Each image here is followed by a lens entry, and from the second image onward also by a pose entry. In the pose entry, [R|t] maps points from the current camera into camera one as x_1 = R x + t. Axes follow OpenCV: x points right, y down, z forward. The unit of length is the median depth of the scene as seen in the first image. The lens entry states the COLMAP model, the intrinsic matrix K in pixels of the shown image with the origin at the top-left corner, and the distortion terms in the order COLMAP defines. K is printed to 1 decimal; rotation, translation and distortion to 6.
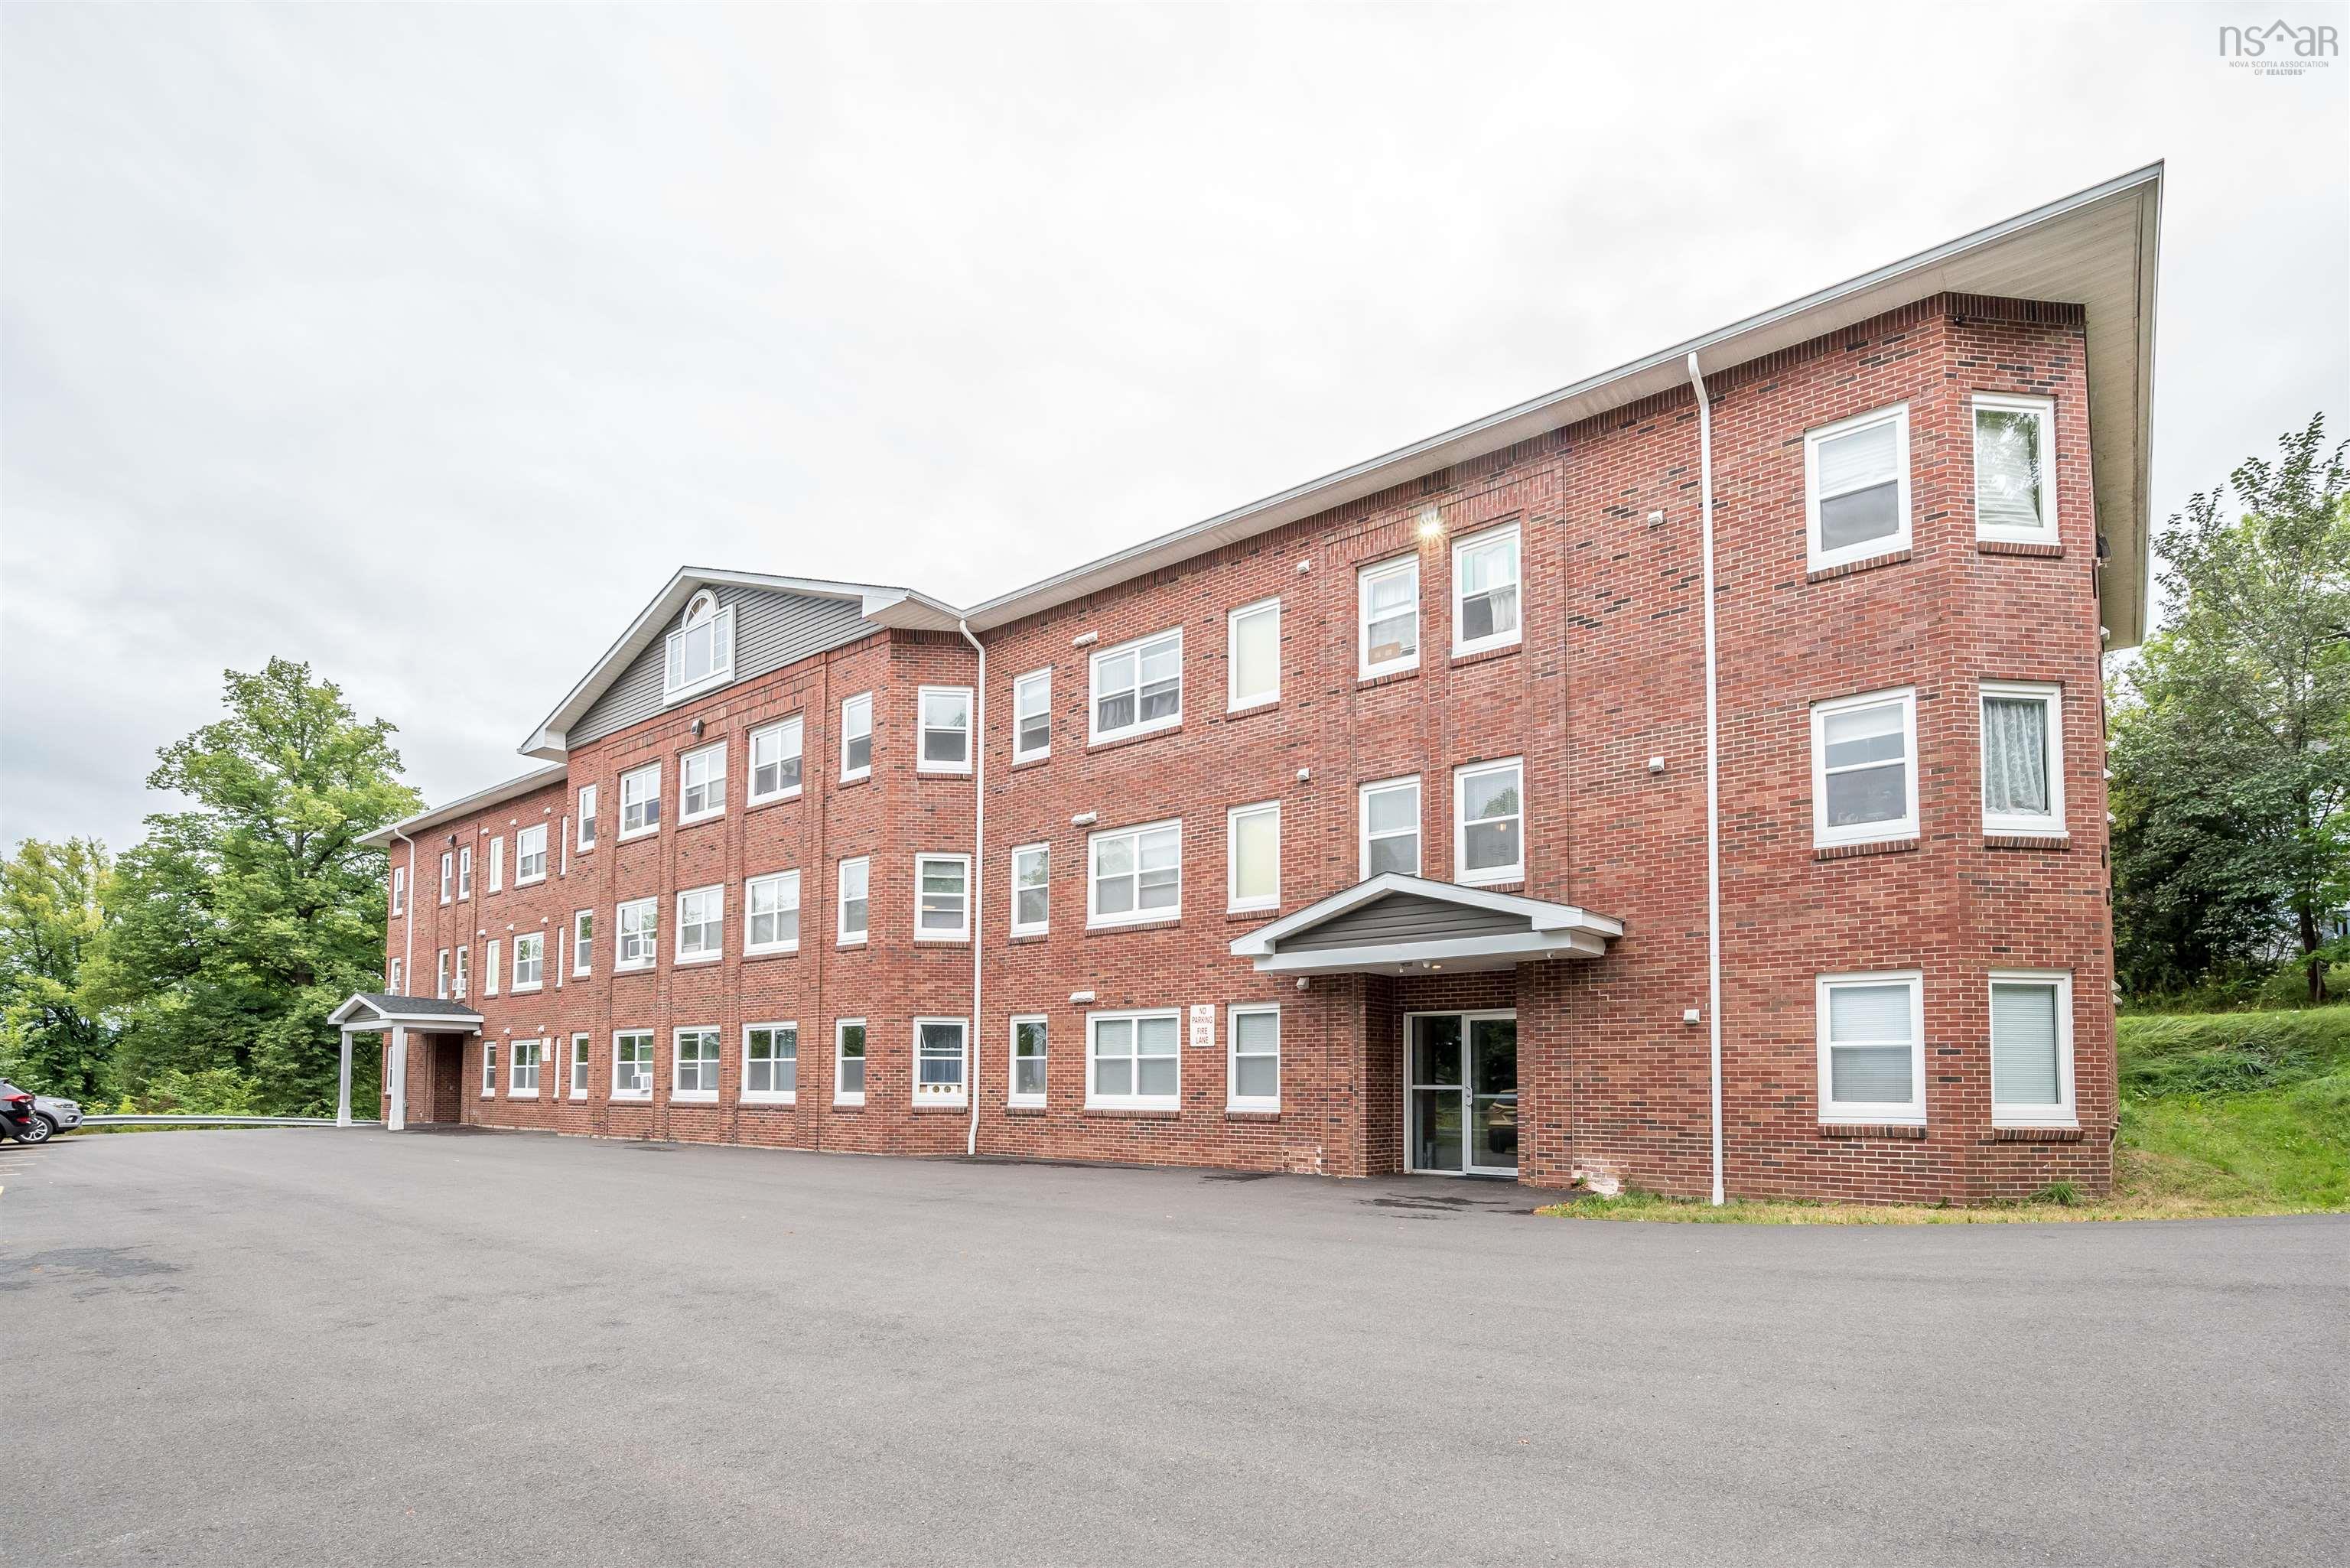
lens RADIAL K [[1112.4, 0, 1175.0], [0, 1112.4, 784.0], [0, 0, 1]] dist [0.002723, -0.000469]
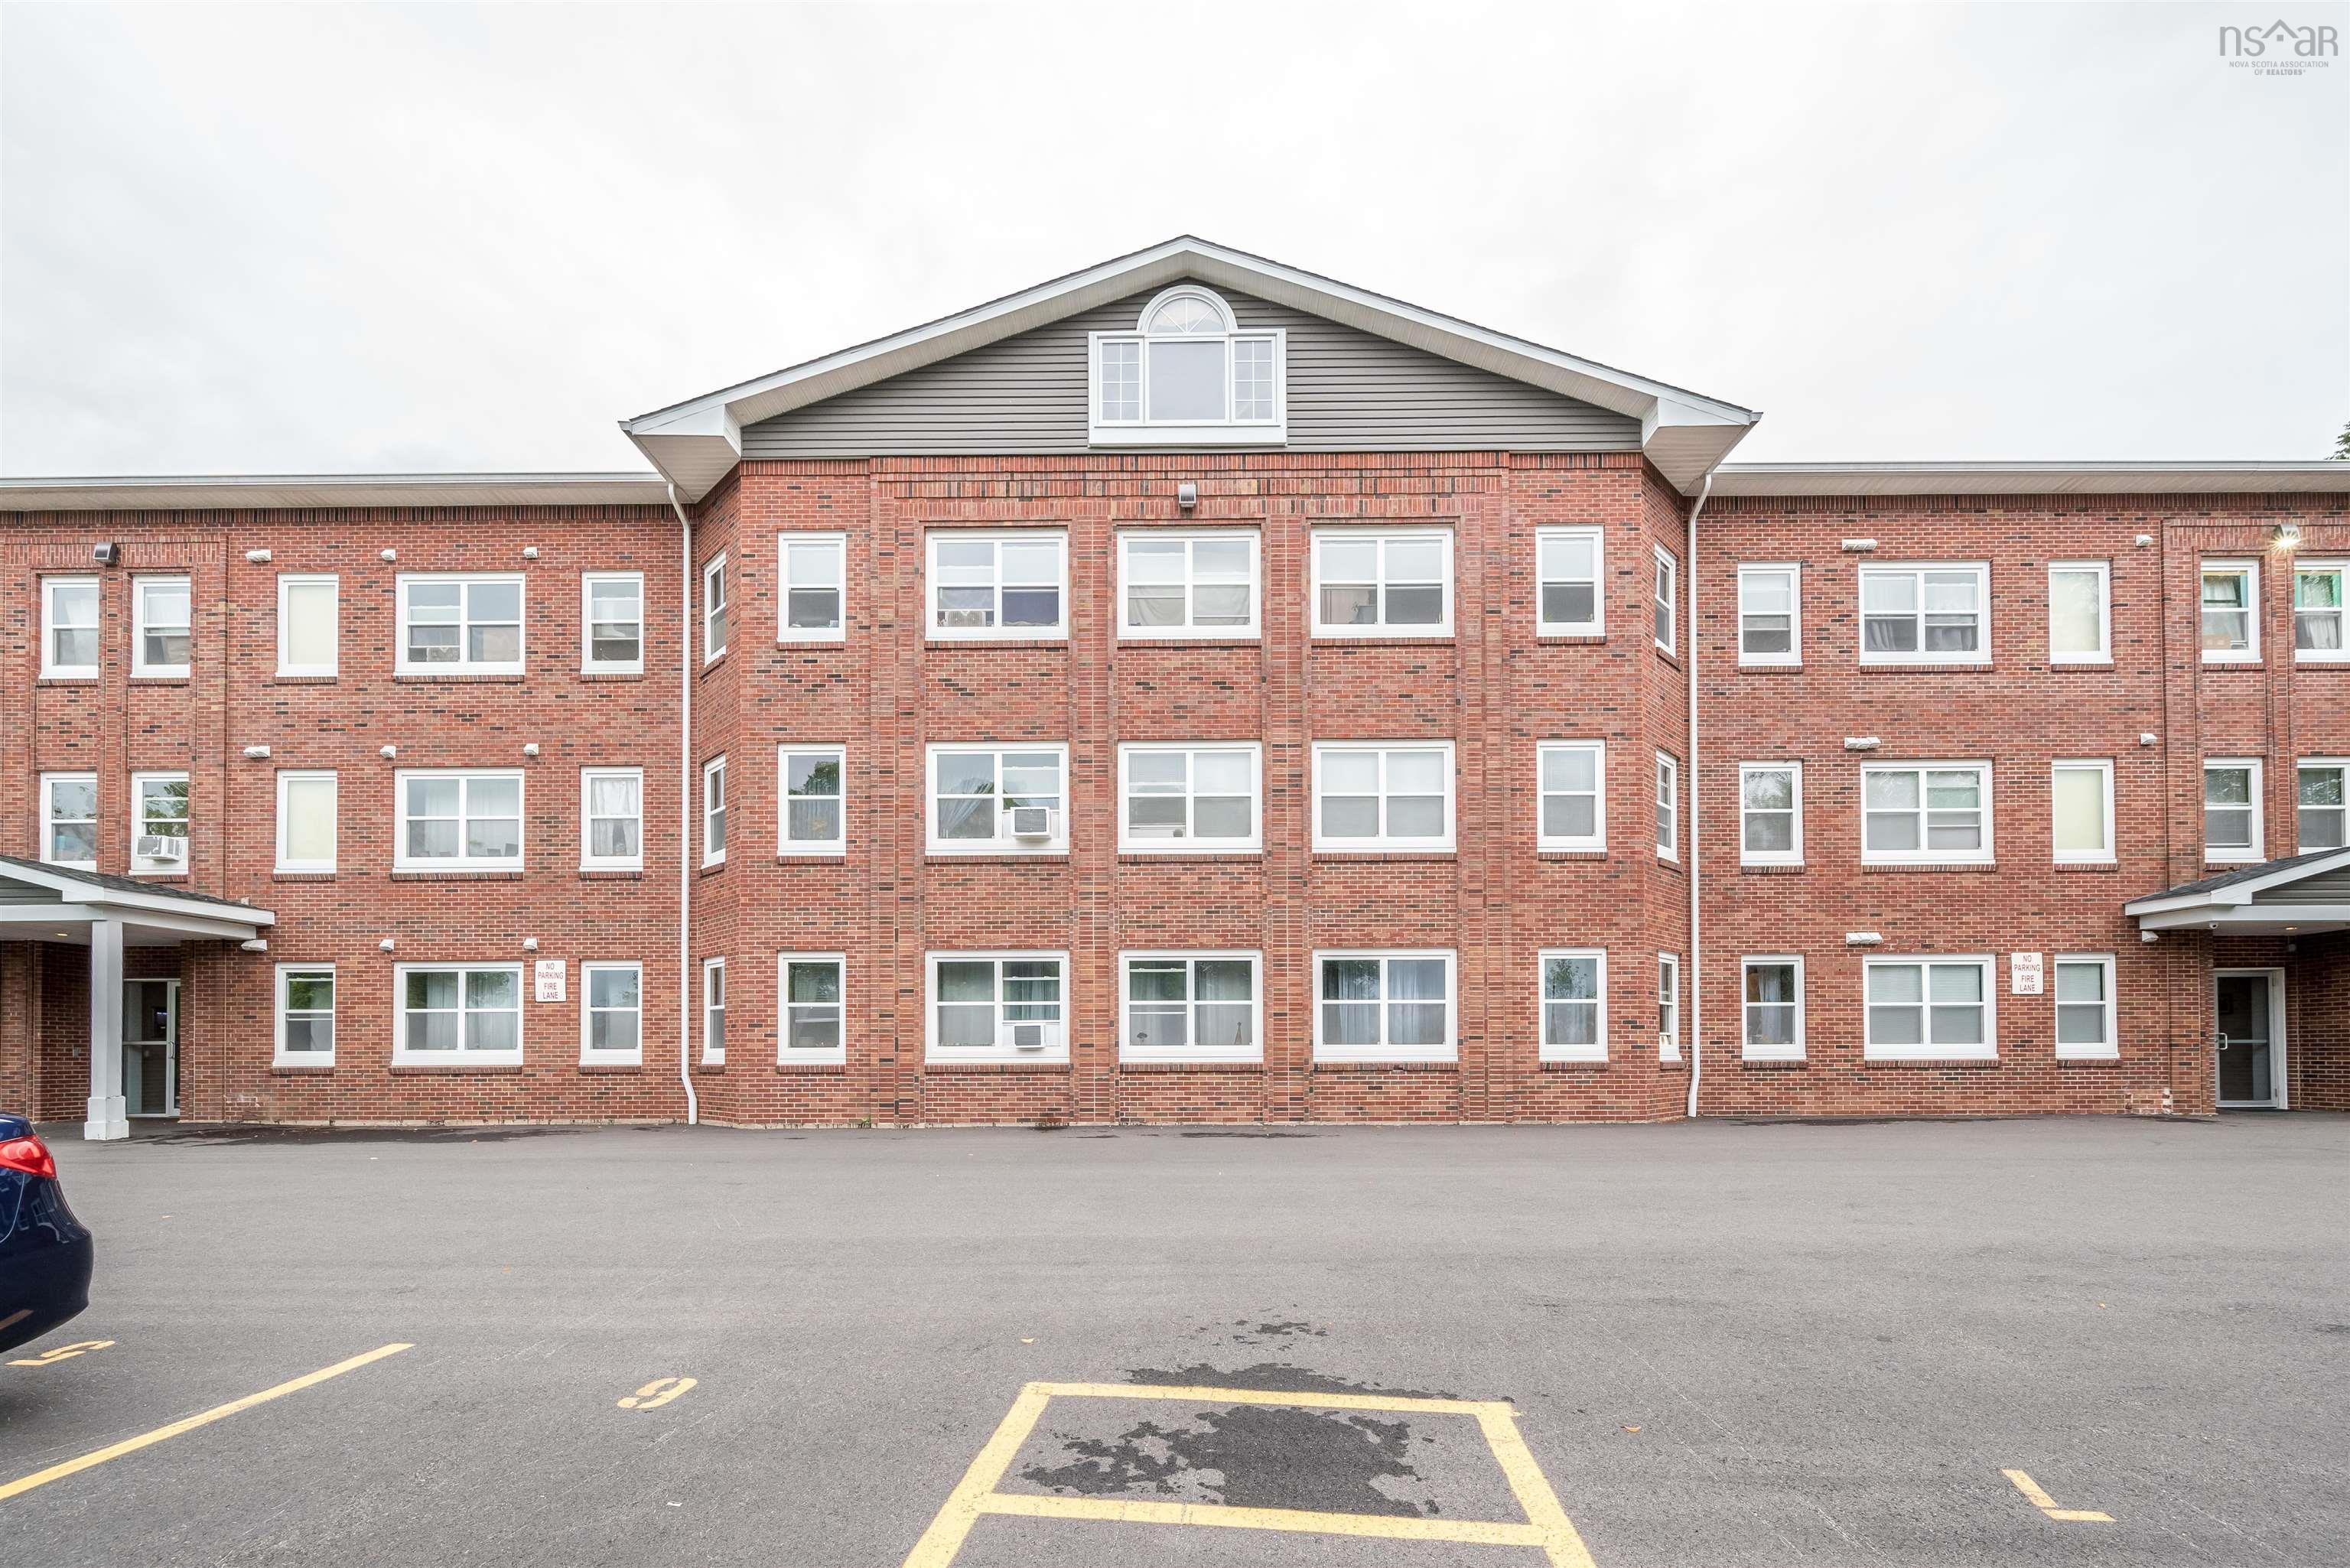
lens RADIAL K [[972.0, 0, 1174.8], [0, 972.0, 847.5], [0, 0, 1]] dist [0.000362, -0.000371]
pose [[0.789122, 0.108551, 0.604568, -1.015503], [-0.153586, 0.987865, 0.023098, 0.187304], [-0.594724, -0.111080, 0.796219, 0.715757]]
